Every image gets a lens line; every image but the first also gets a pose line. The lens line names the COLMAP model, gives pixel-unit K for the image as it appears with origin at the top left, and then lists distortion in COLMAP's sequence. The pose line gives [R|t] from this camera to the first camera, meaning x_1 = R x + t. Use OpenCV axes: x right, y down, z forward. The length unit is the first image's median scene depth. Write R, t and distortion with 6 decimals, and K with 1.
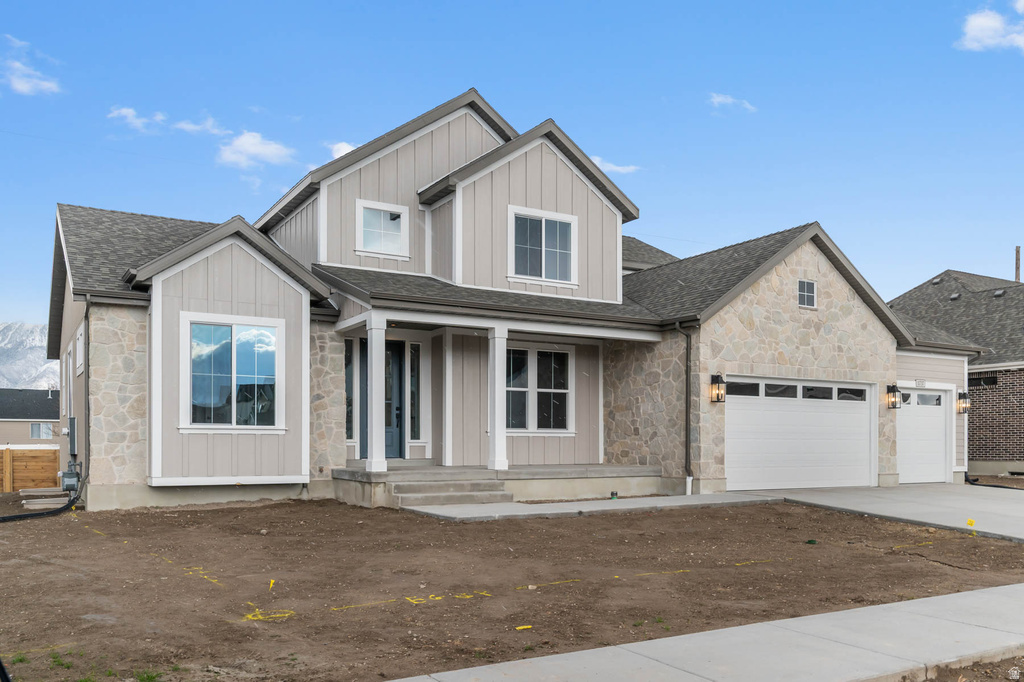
lens RADIAL K [[843.4, 0, 482.4], [0, 843.4, 355.5], [0, 0, 1]] dist [0.008417, 0.005384]
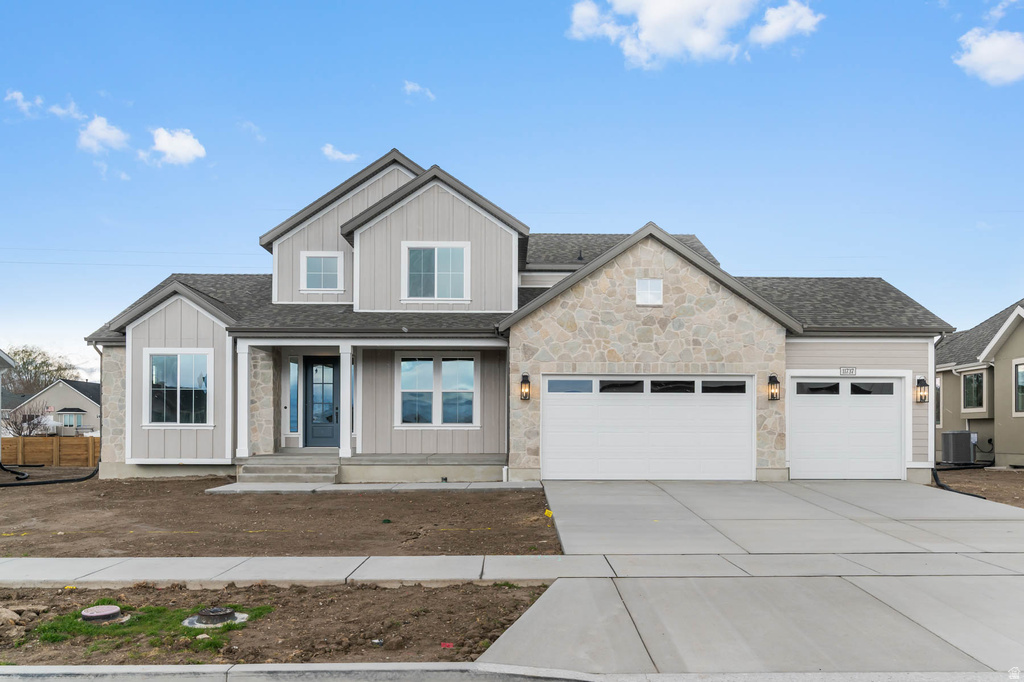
lens RADIAL K [[796.6, 0, 492.5], [0, 796.6, 327.0], [0, 0, 1]] dist [0.003404, -0.004733]
pose [[0.868275, -0.063905, -0.491949, 0.716010], [0.051397, 0.997920, -0.038918, -0.001653], [0.493413, 0.008507, 0.869754, 0.056070]]
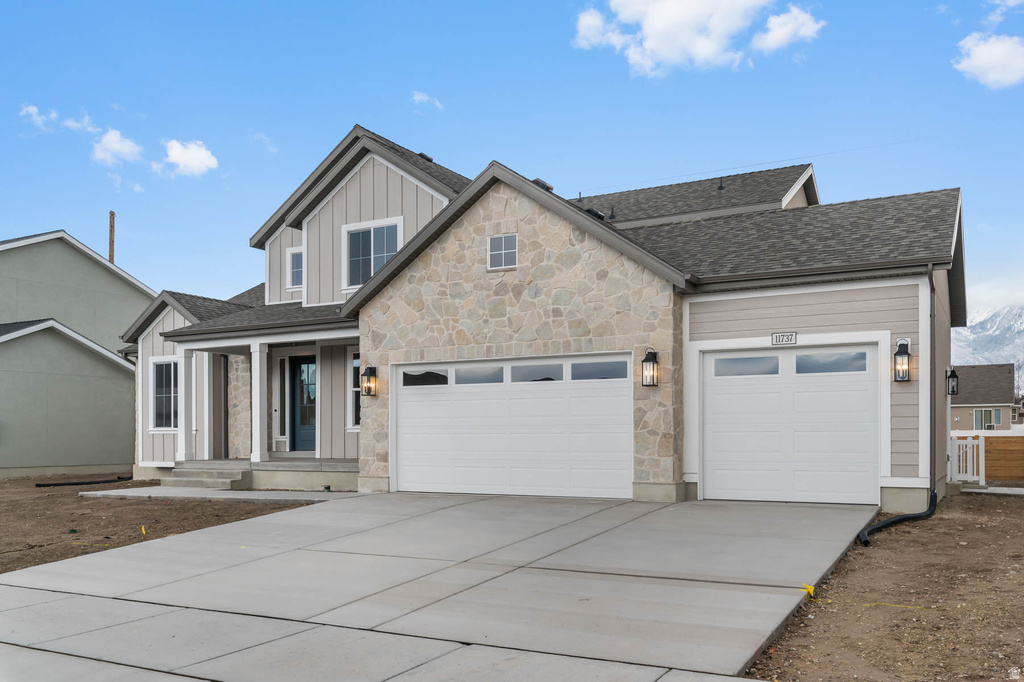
lens RADIAL K [[840.8, 0, 513.2], [0, 840.8, 342.8], [0, 0, 1]] dist [0.000488, -0.000710]
pose [[0.526616, -0.096954, -0.844557, 1.085394], [0.095520, 0.993932, -0.054541, 0.058925], [0.844720, -0.051949, 0.532681, 0.596451]]
